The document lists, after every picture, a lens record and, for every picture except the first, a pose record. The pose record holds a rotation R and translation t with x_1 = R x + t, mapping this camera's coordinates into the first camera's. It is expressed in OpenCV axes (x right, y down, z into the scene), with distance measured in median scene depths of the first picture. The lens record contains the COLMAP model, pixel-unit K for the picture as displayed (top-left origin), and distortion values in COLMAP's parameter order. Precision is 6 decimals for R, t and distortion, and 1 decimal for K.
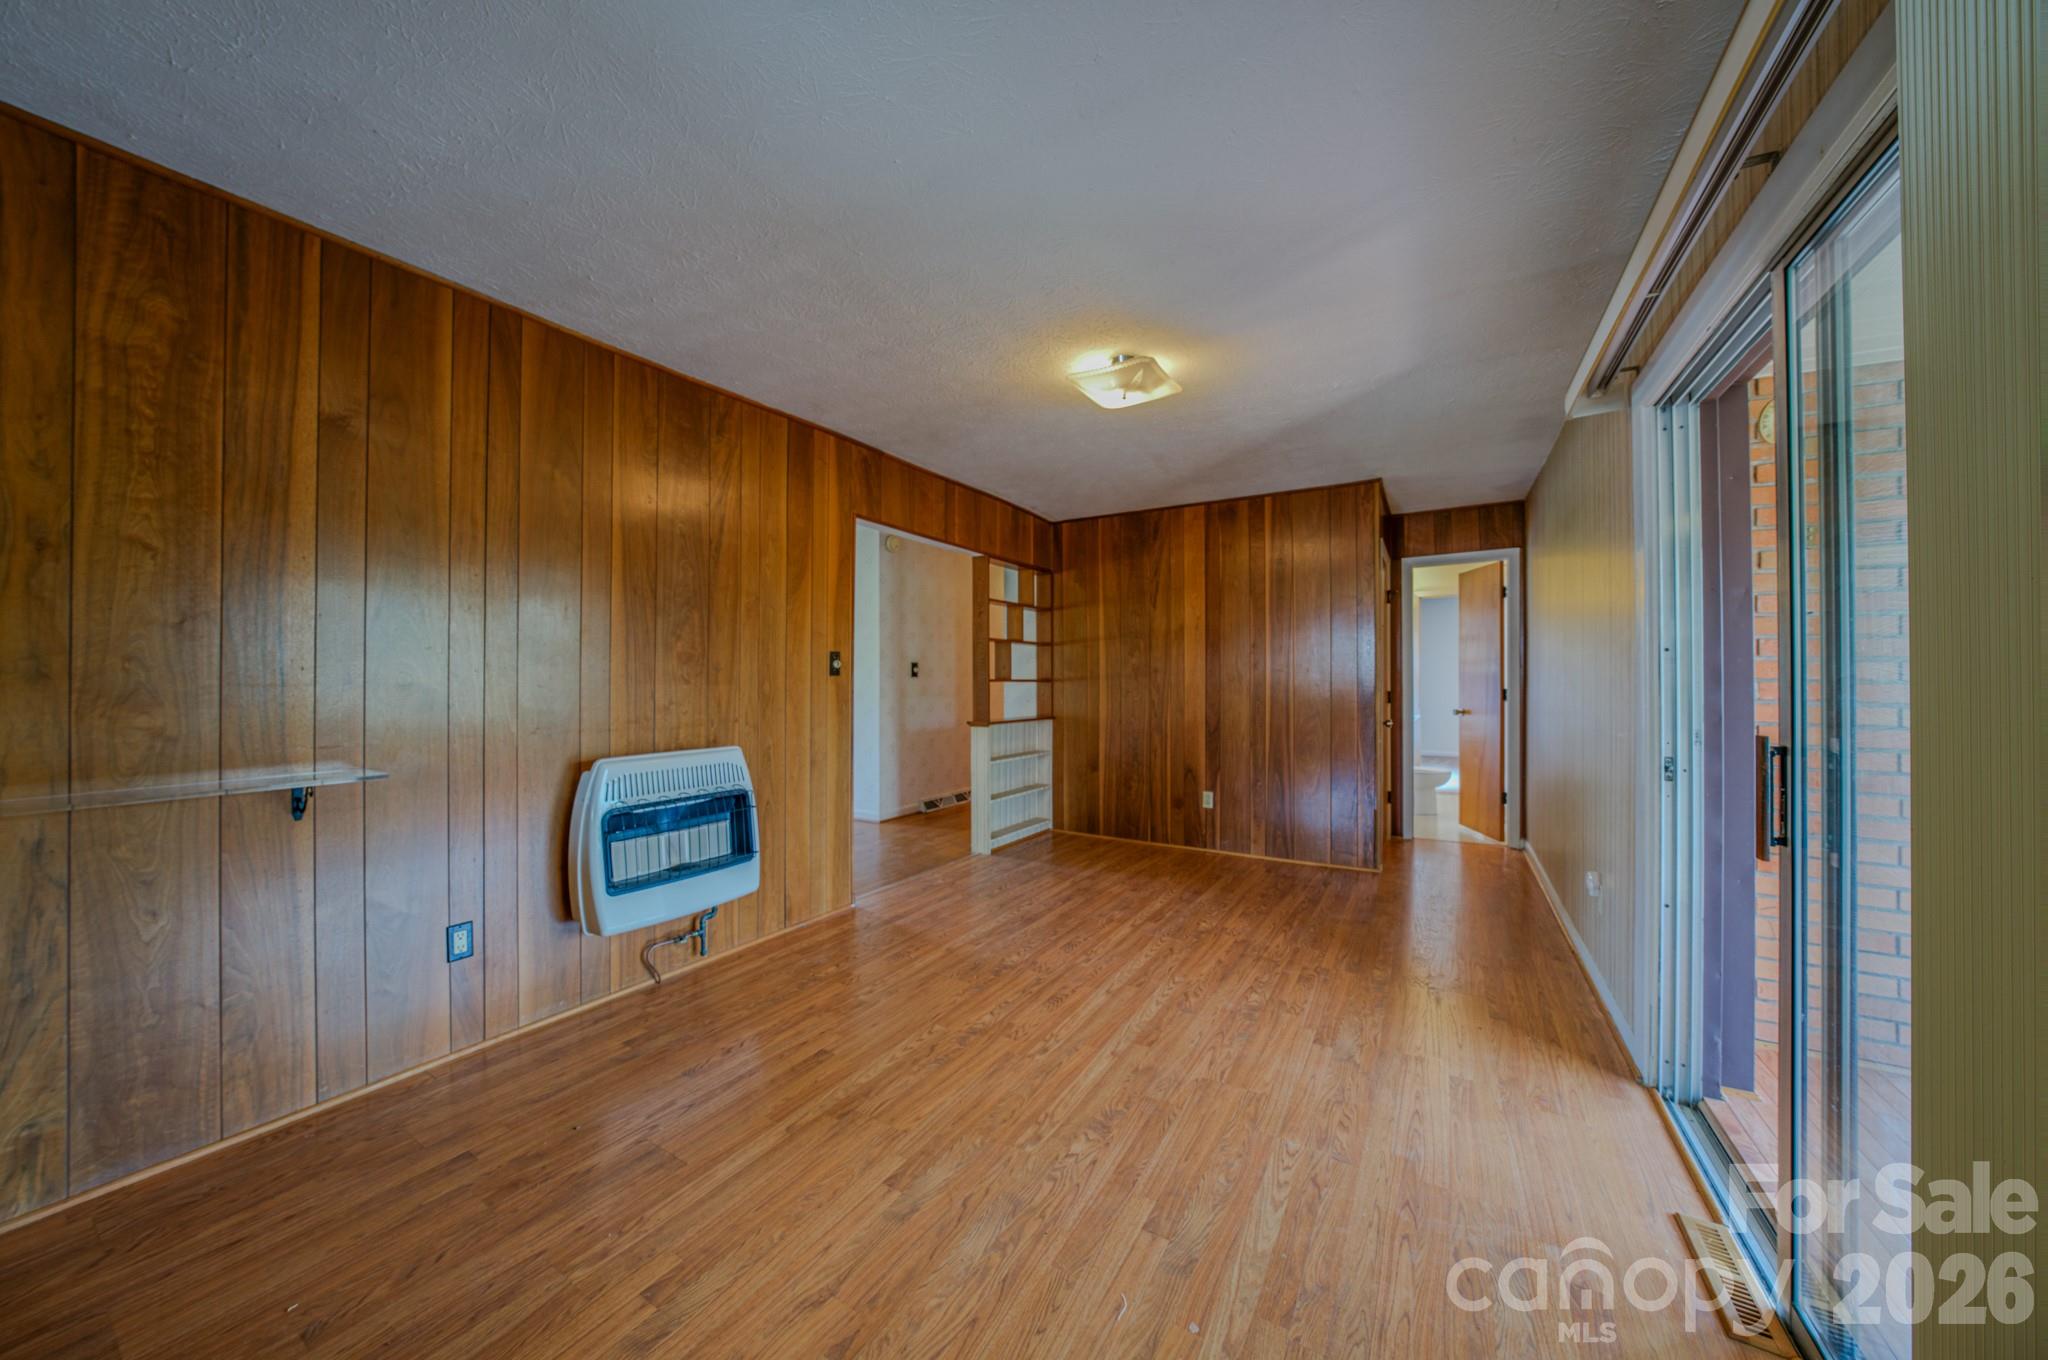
lens RADIAL K [[692.7, 0, 1014.2], [0, 692.7, 672.0], [0, 0, 1]] dist [-0.020142, 0.000126]
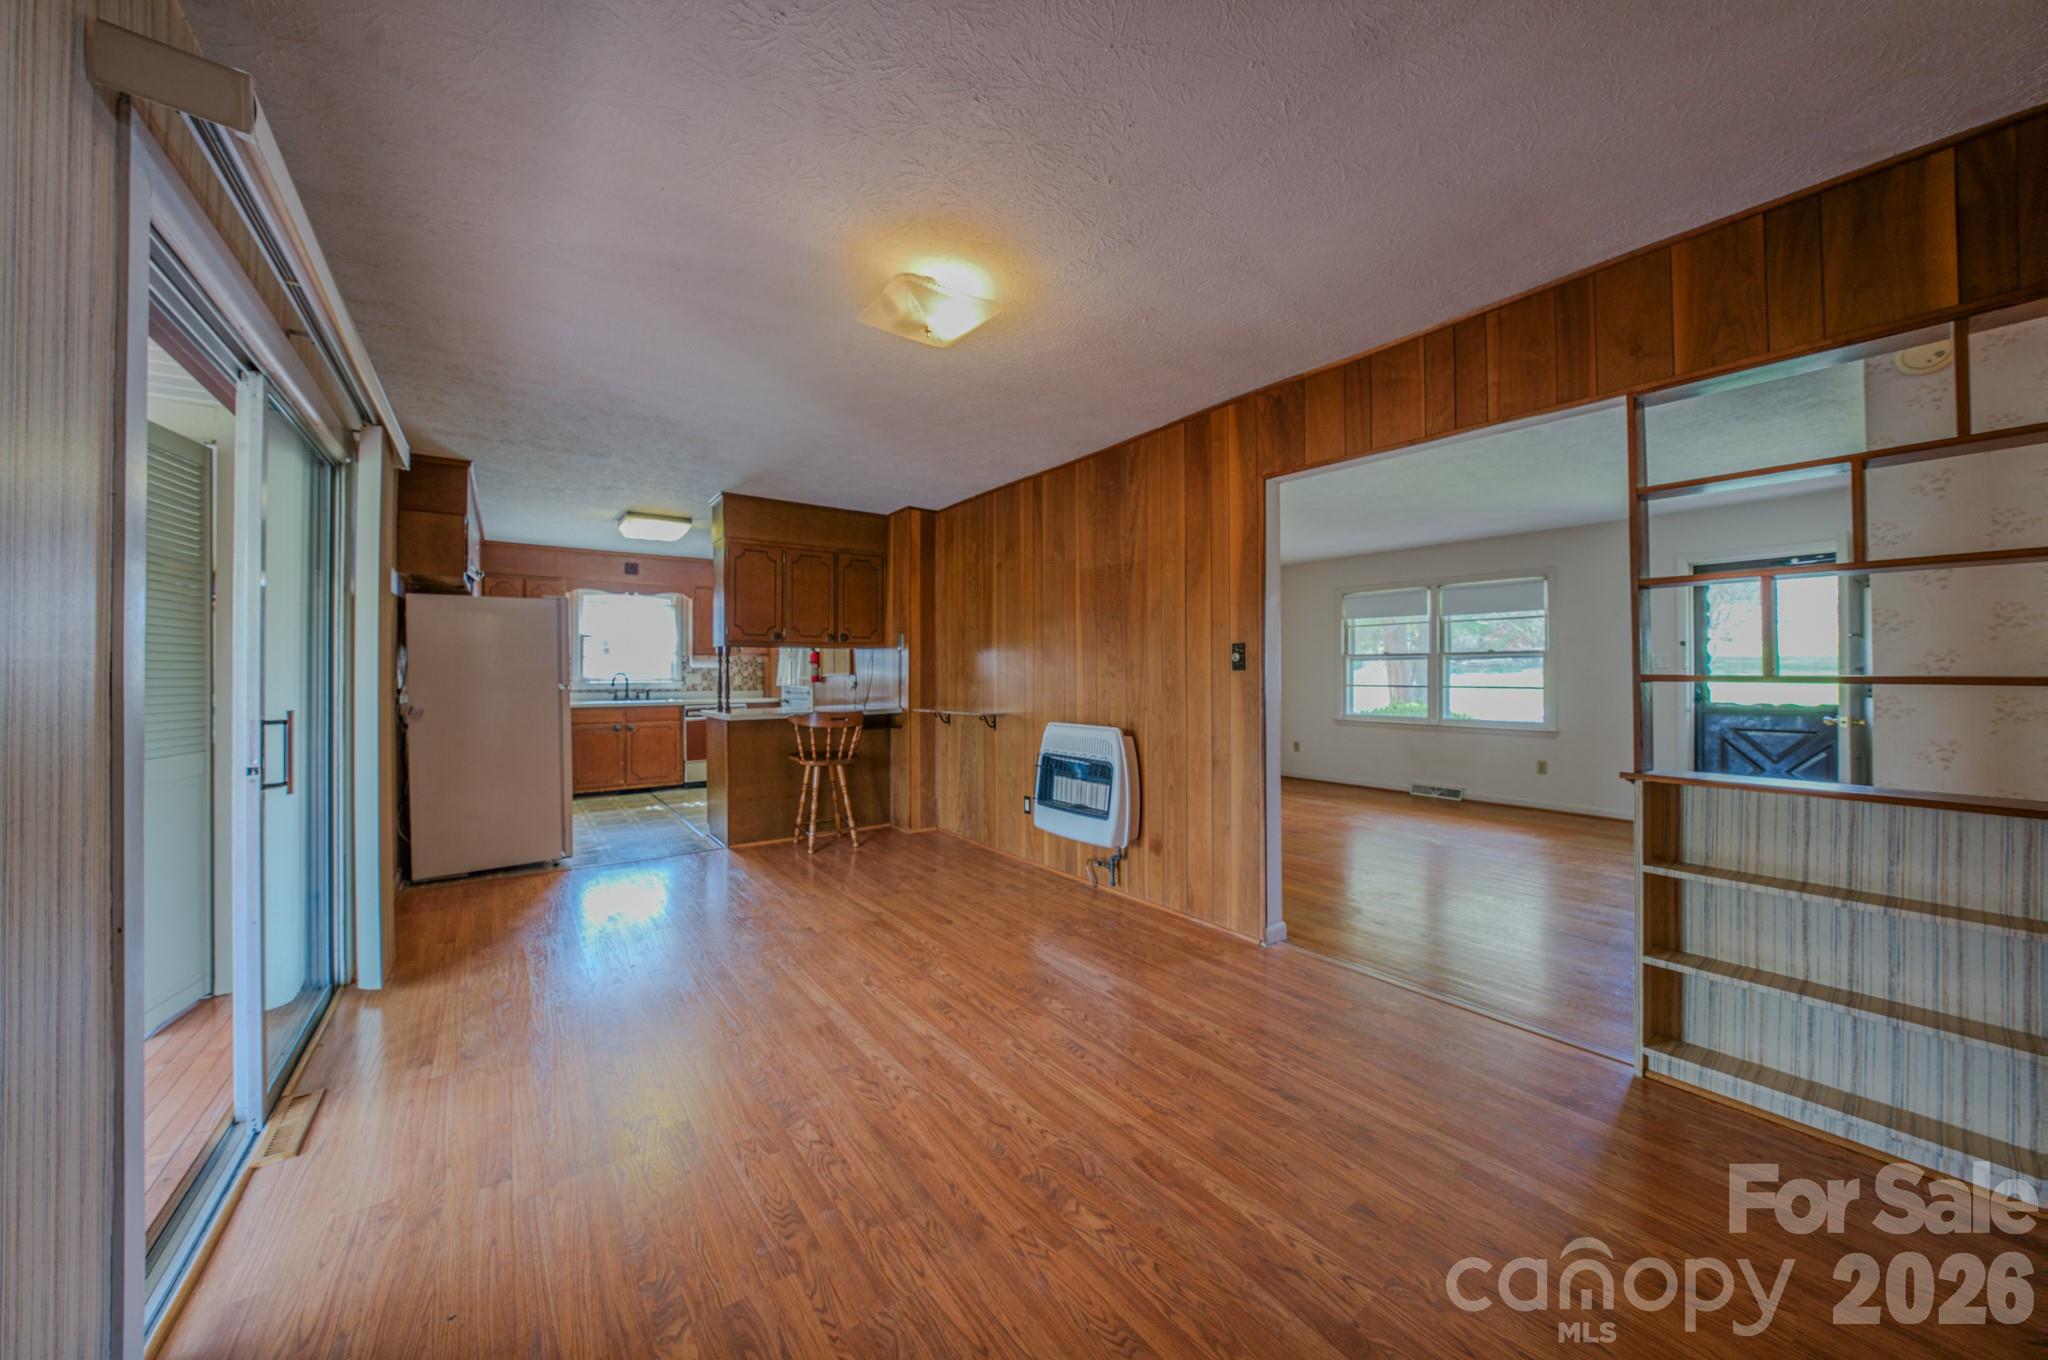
lens RADIAL K [[692.7, 0, 1028.1], [0, 692.7, 674.1], [0, 0, 1]] dist [-0.020142, 0.000126]
pose [[-0.357811, -0.001985, -0.933792, 0.790546], [0.007542, 0.999959, -0.005015, 0.015039], [0.933764, -0.008837, -0.357781, 1.259019]]
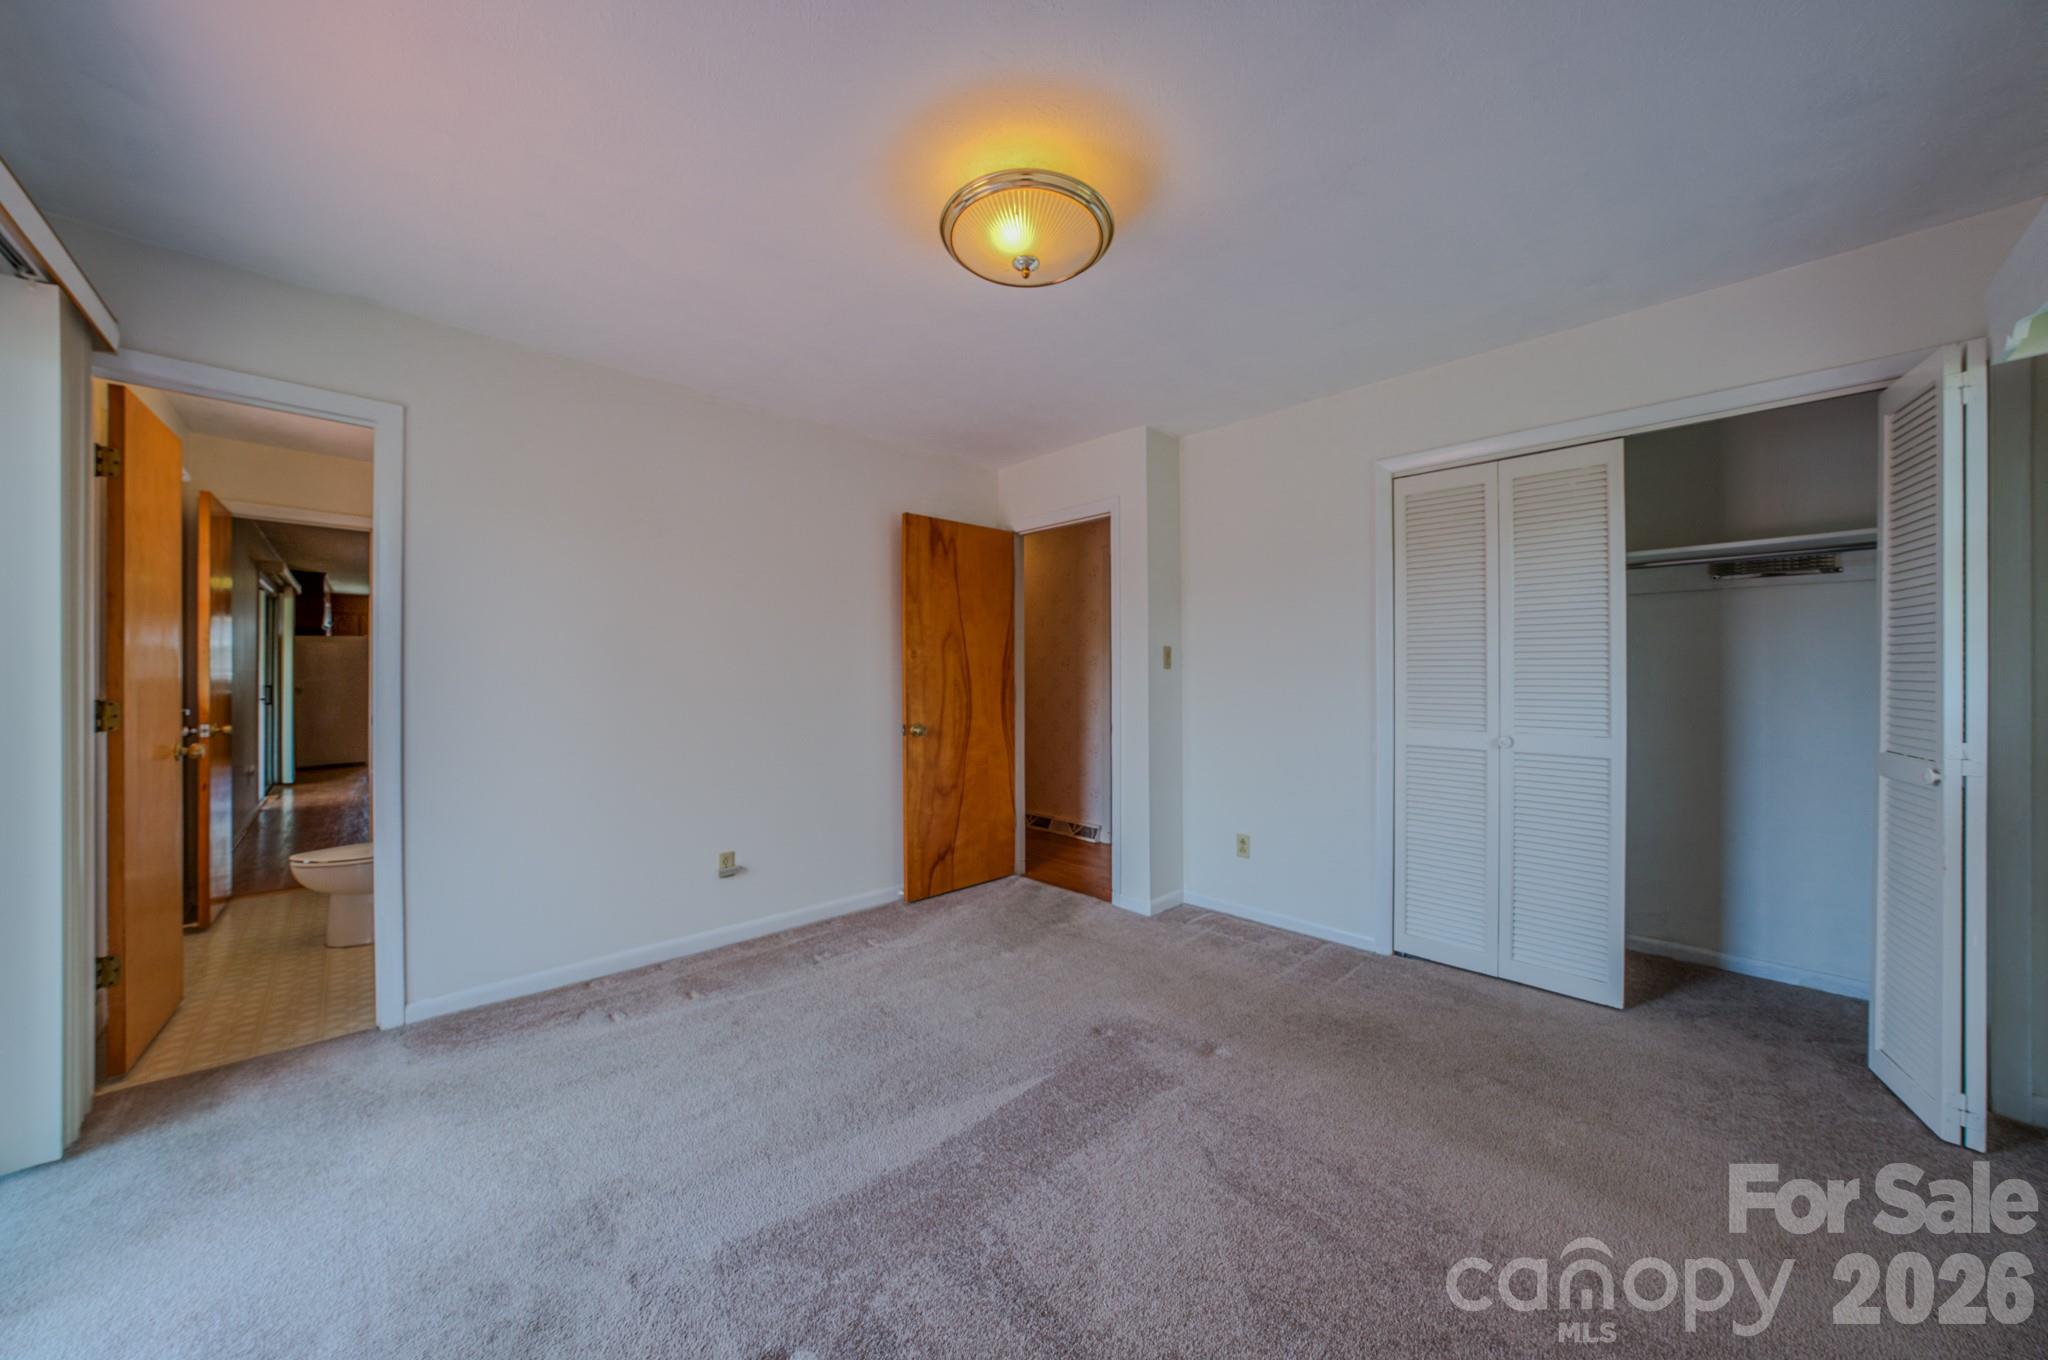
lens RADIAL K [[692.7, 0, 1014.0], [0, 692.7, 671.7], [0, 0, 1]] dist [-0.020142, 0.000126]
pose [[-0.247554, 0.000538, -0.968874, 1.180737], [0.004235, 0.999991, -0.000527, 0.013796], [0.968865, -0.004234, -0.247554, 1.922359]]
